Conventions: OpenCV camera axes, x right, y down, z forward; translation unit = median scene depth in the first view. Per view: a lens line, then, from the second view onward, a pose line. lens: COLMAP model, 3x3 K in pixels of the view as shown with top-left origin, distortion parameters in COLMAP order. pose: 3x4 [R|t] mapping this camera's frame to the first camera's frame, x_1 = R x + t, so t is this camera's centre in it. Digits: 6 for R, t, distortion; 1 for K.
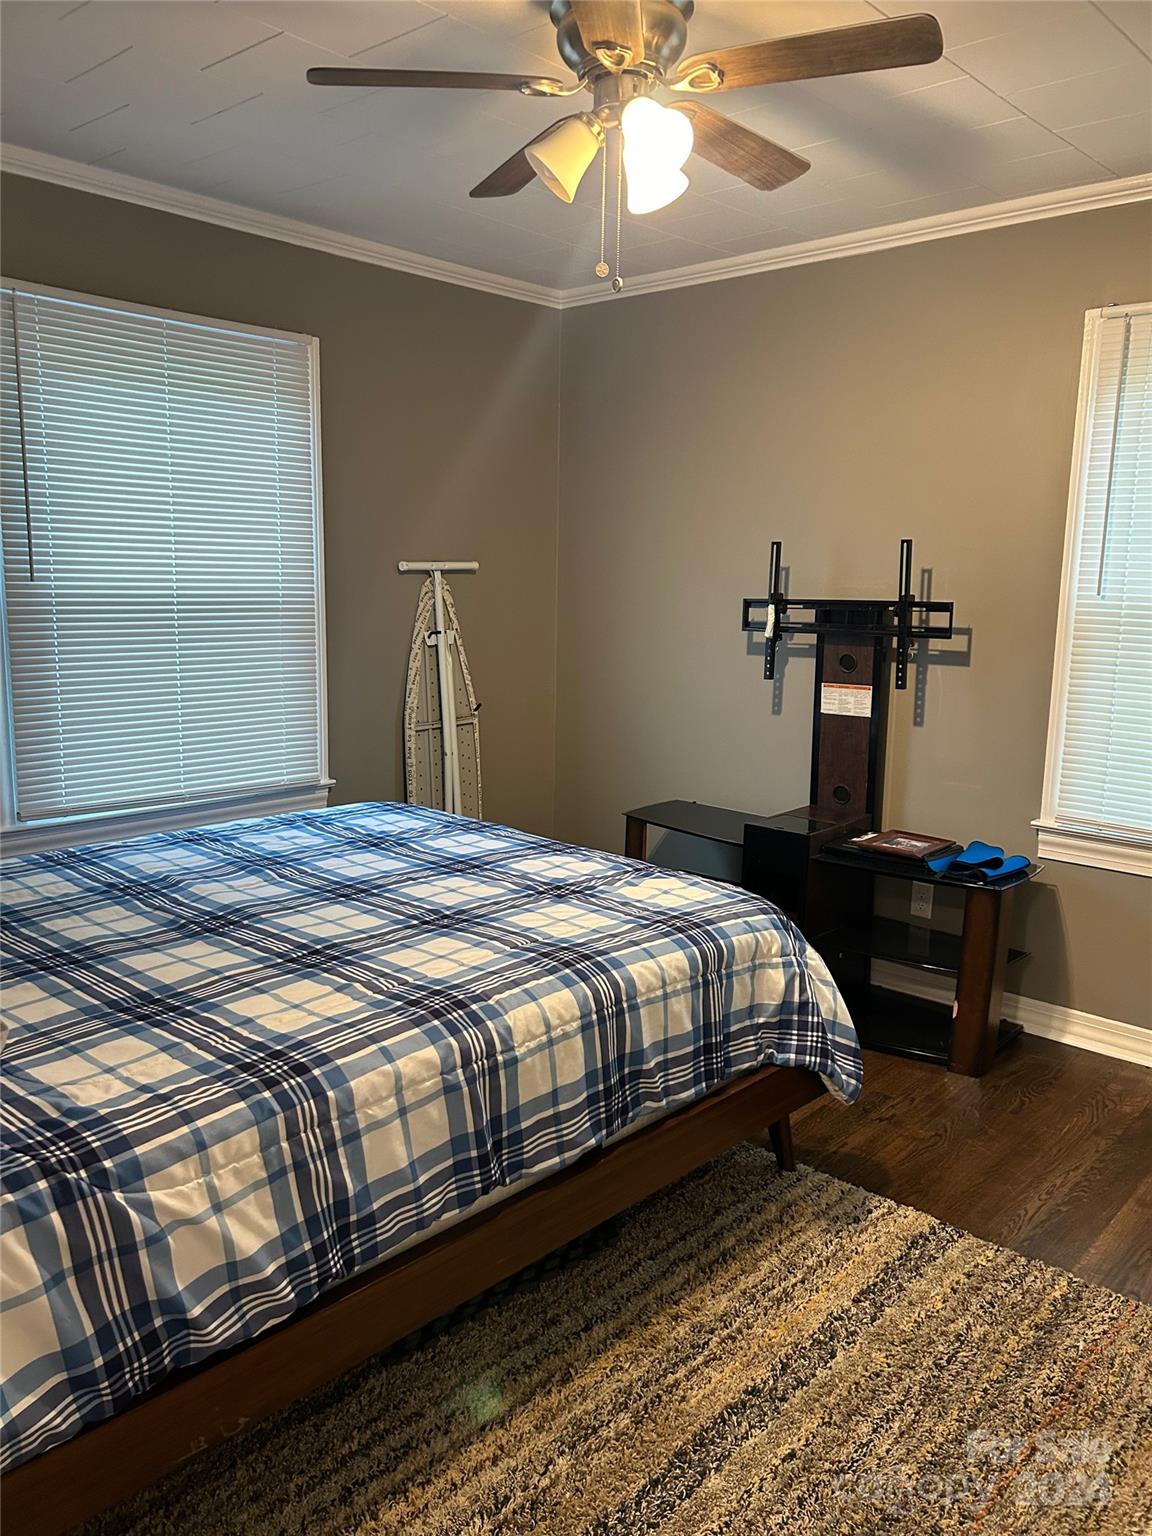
lens RADIAL K [[1164.6, 0, 575.2], [0, 1164.6, 764.5], [0, 0, 1]] dist [-0.000979, -0.004248]
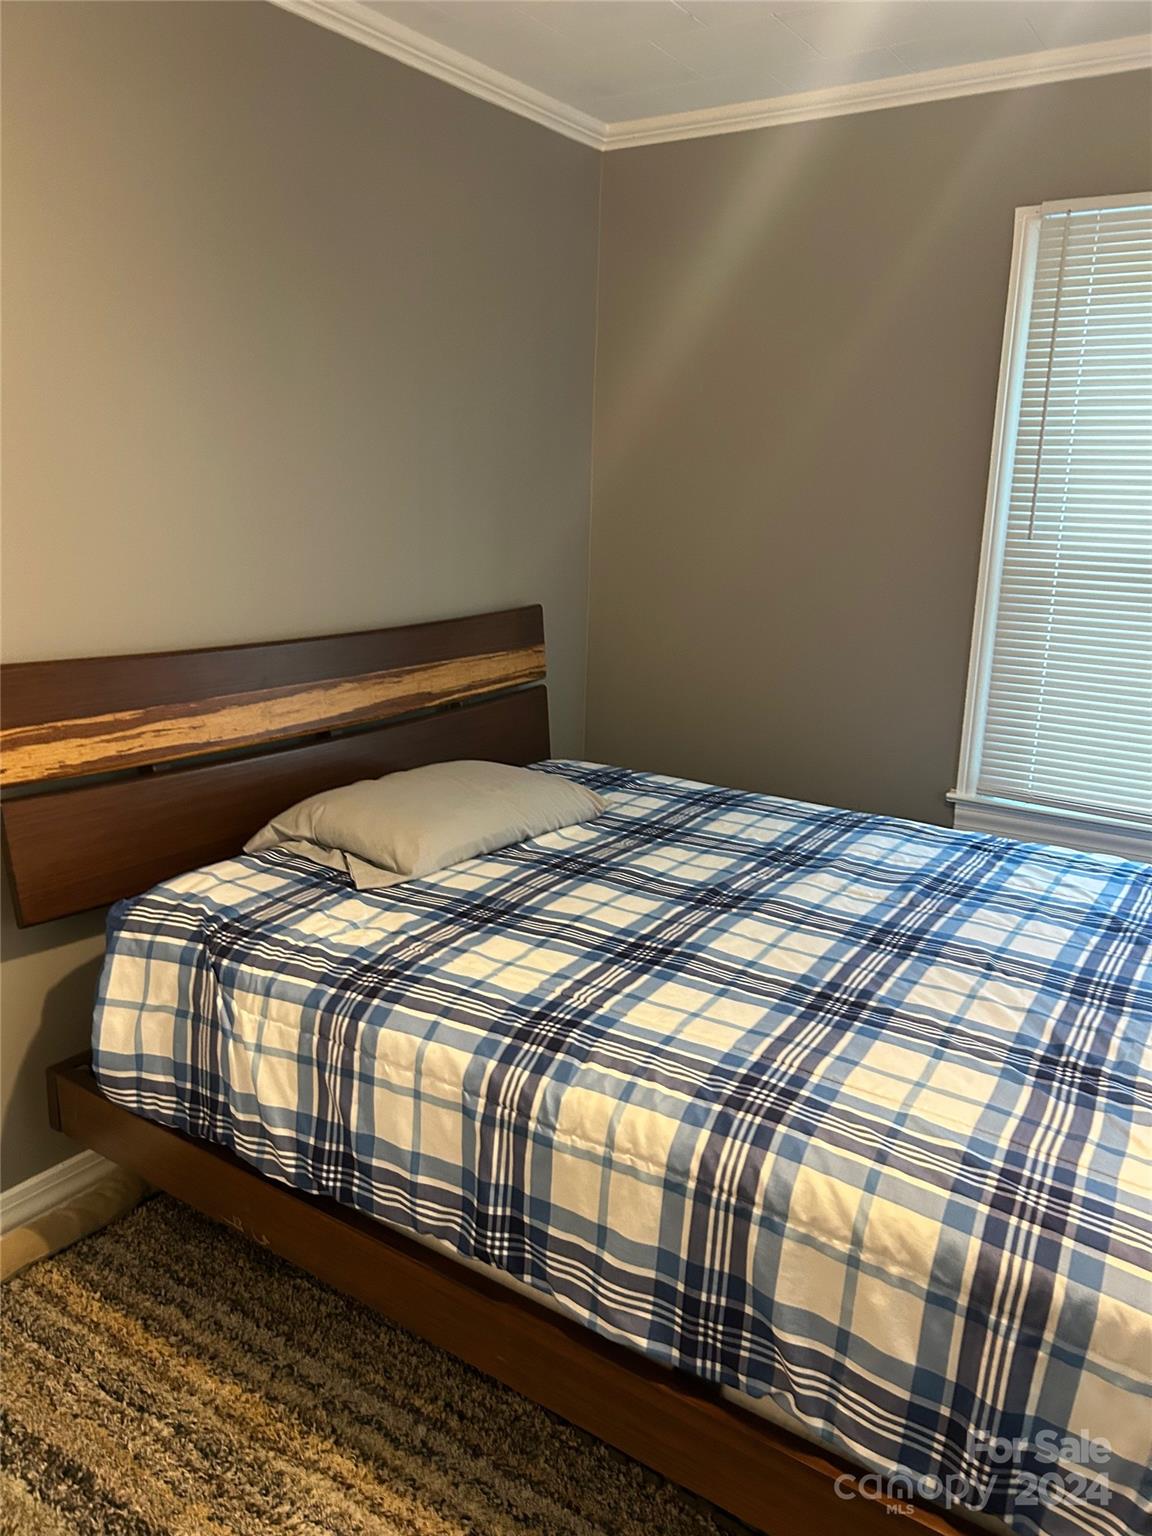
lens RADIAL K [[1164.6, 0, 574.0], [0, 1164.6, 775.8], [0, 0, 1]] dist [-0.000979, -0.004248]
pose [[0.152134, 0.216691, -0.964313, 0.580468], [-0.199169, 0.962376, 0.184834, -0.112857], [0.968084, 0.163942, 0.189569, 0.754219]]
